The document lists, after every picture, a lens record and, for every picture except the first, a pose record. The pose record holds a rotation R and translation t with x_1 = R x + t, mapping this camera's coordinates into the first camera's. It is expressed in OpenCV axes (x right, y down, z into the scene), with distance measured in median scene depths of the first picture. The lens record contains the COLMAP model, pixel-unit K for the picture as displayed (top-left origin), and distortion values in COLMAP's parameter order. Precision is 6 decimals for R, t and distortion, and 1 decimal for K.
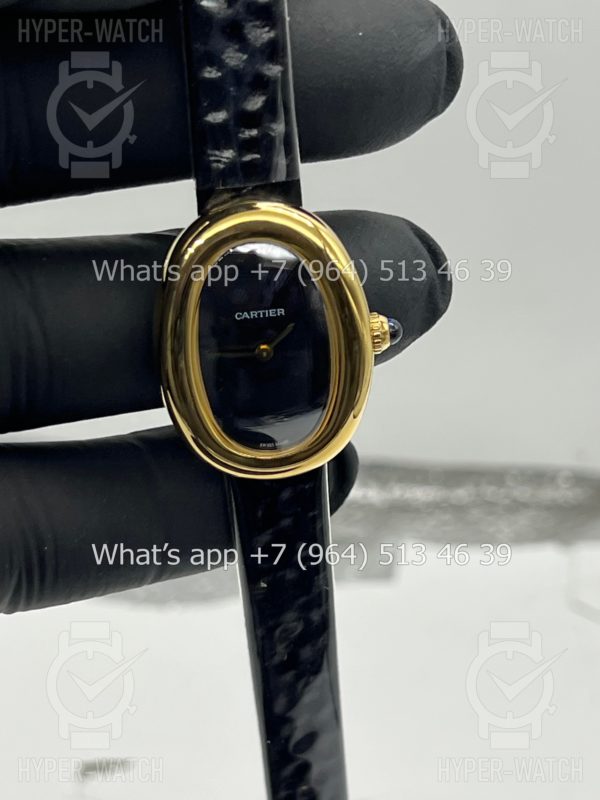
lens RADIAL K [[1792.2, 0, 300.4], [0, 1792.2, 404.4], [0, 0, 1]] dist [0.013877, 0.000000]
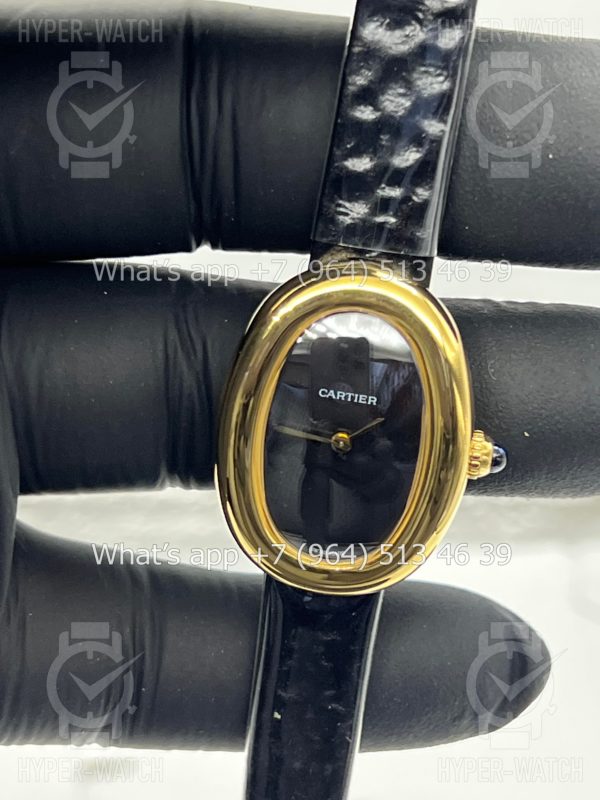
lens RADIAL K [[1792.2, 0, 301.3], [0, 1792.2, 401.0], [0, 0, 1]] dist [0.013877, 0.000000]
pose [[0.969130, 0.244875, -0.028706, -0.020374], [-0.245548, 0.969115, -0.022843, -0.024781], [0.022225, 0.029187, 0.999327, 0.148444]]
